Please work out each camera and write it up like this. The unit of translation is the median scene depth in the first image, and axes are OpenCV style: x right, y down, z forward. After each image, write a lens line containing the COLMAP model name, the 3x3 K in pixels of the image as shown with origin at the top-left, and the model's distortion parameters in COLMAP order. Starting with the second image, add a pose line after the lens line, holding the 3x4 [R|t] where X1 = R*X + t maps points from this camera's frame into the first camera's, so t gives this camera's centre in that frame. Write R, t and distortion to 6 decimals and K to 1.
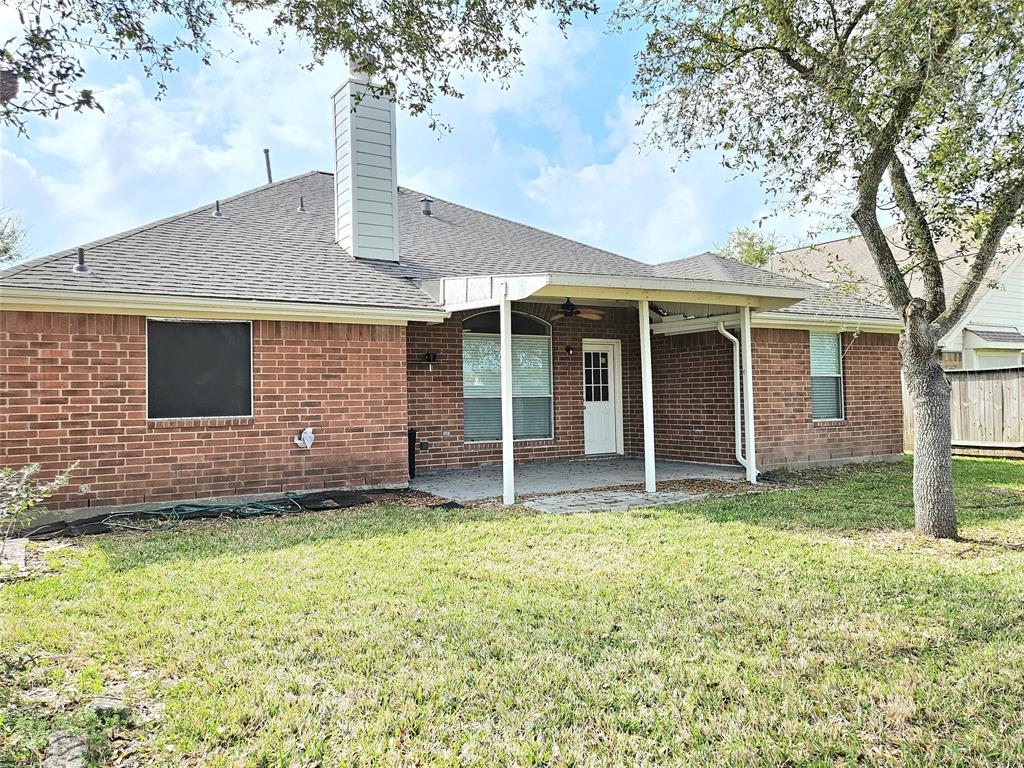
lens RADIAL K [[769.2, 0, 512.0], [0, 769.2, 380.2], [0, 0, 1]] dist [0.044954, -0.017697]
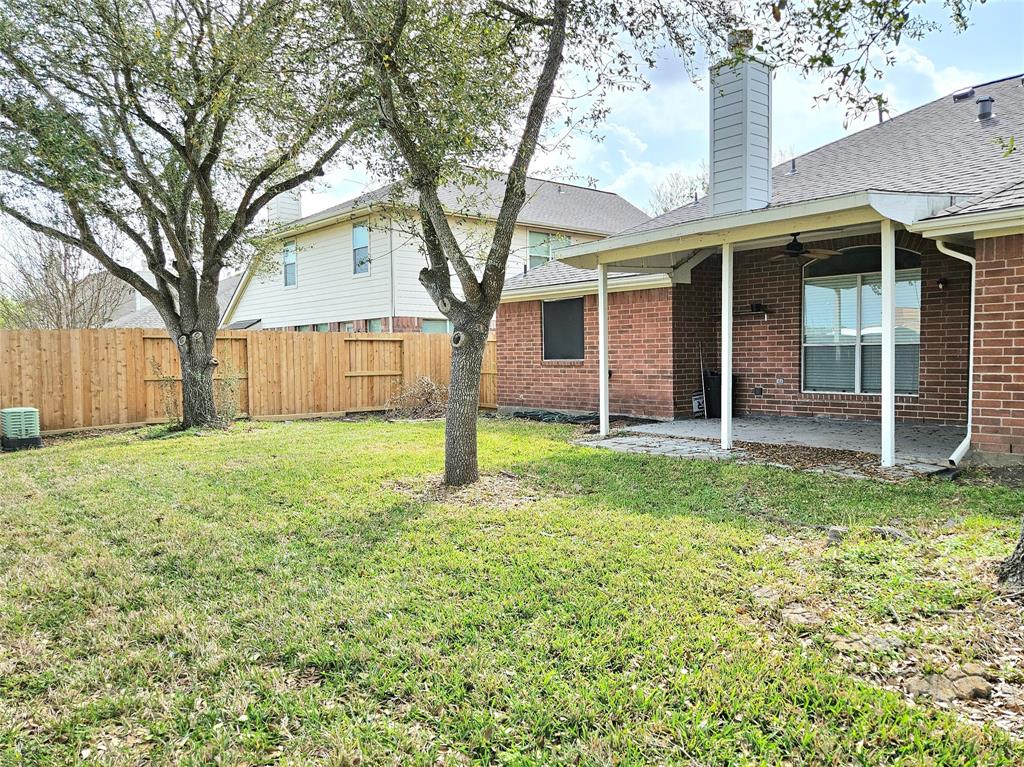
lens RADIAL K [[769.2, 0, 512.7], [0, 769.2, 386.0], [0, 0, 1]] dist [0.044954, -0.017697]
pose [[0.146406, 0.055854, -0.987647, 0.948980], [0.034616, 0.997504, 0.061543, 0.000629], [0.988619, -0.043199, 0.144107, 0.542483]]
